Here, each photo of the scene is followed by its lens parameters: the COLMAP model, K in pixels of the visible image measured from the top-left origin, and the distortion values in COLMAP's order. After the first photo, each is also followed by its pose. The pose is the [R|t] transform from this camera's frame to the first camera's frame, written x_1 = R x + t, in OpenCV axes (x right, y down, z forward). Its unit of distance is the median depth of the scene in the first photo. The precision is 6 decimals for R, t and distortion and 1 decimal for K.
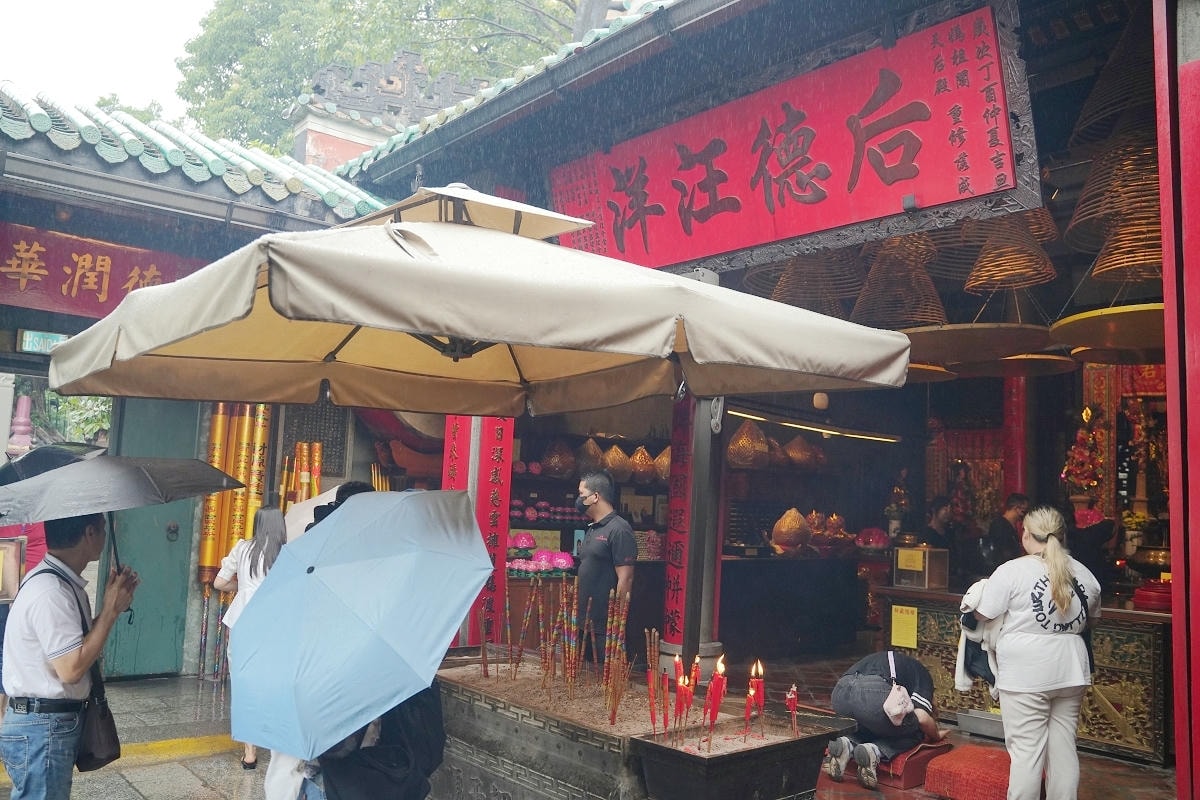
lens RADIAL K [[987.7, 0, 601.4], [0, 987.7, 400.2], [0, 0, 1]] dist [-0.037217, 0.000733]
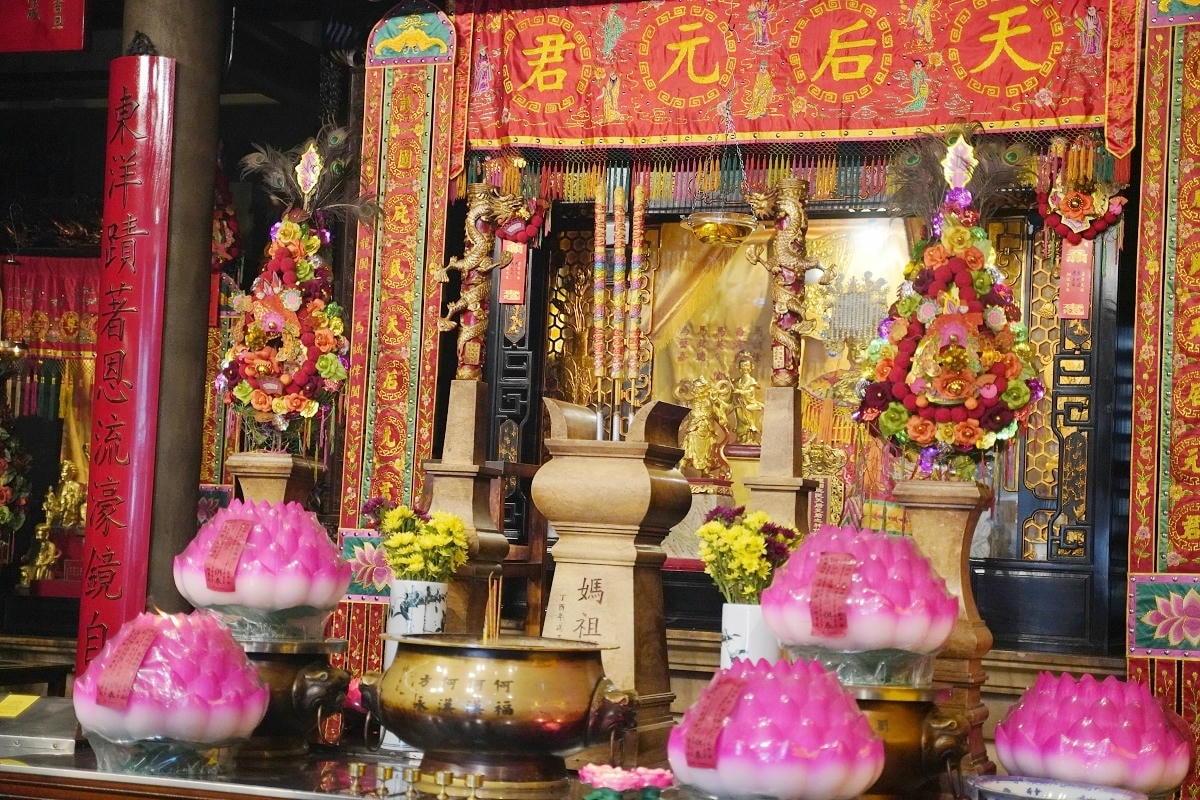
lens RADIAL K [[2124.9, 0, 600.0], [0, 2124.9, 400.5], [0, 0, 1]] dist [-0.003454, 0.000000]
pose [[0.892174, 0.028445, 0.450796, 0.297066], [-0.054373, 0.997521, 0.044667, 0.049689], [-0.448408, -0.064362, 0.891509, 0.411830]]
